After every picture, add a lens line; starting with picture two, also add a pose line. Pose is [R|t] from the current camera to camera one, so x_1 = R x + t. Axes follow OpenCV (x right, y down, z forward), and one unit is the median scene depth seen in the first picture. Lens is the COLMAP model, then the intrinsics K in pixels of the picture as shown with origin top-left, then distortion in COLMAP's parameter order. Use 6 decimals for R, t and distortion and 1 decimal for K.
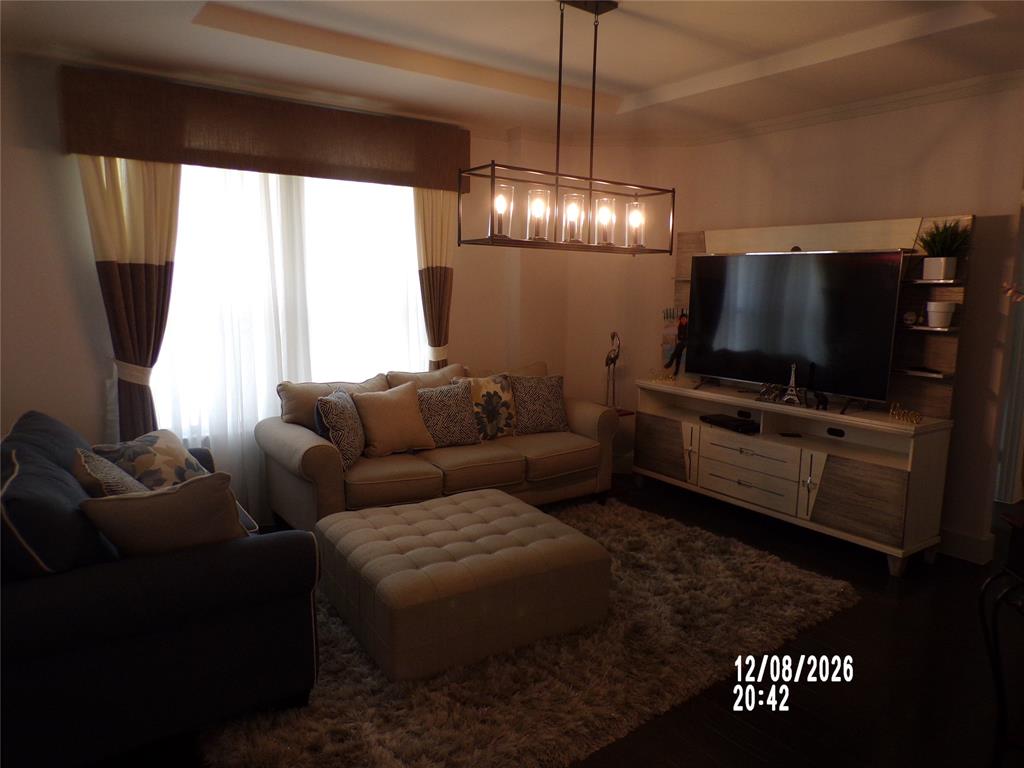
lens RADIAL K [[700.6, 0, 512.6], [0, 700.6, 387.6], [0, 0, 1]] dist [-0.016298, 0.022661]
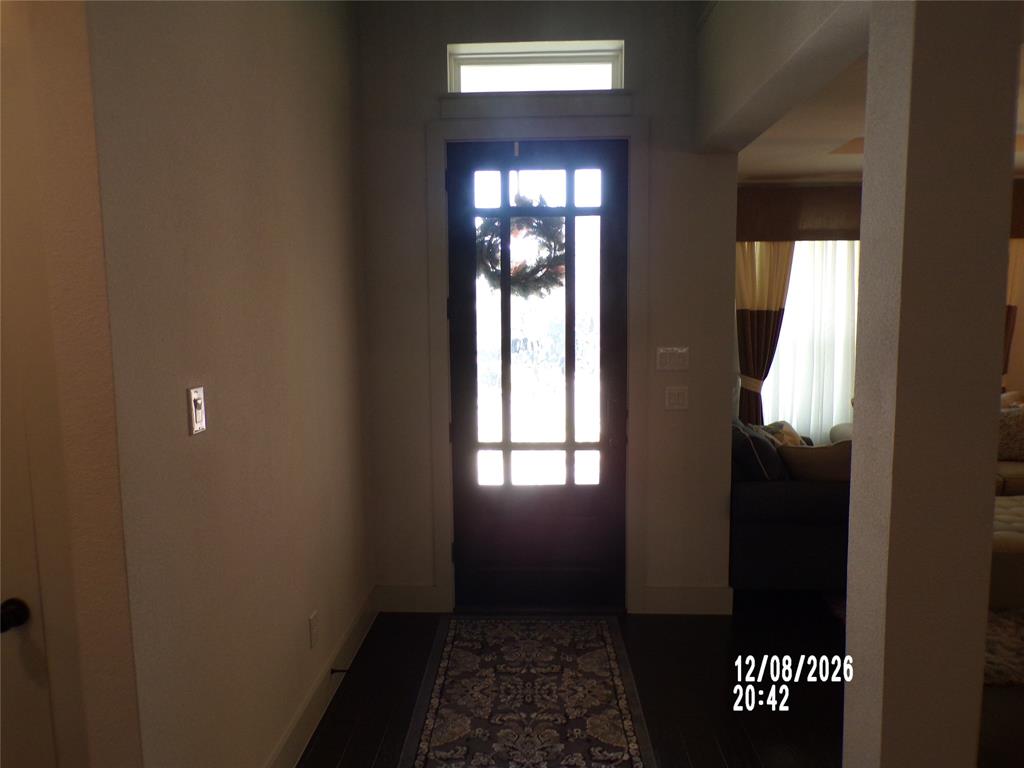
lens RADIAL K [[700.6, 0, 512.6], [0, 700.6, 387.6], [0, 0, 1]] dist [-0.016298, 0.022661]
pose [[0.783528, 0.044774, -0.619741, -0.023879], [-0.074965, 0.996927, -0.022753, 0.058618], [0.616817, 0.064287, 0.784477, -0.472932]]
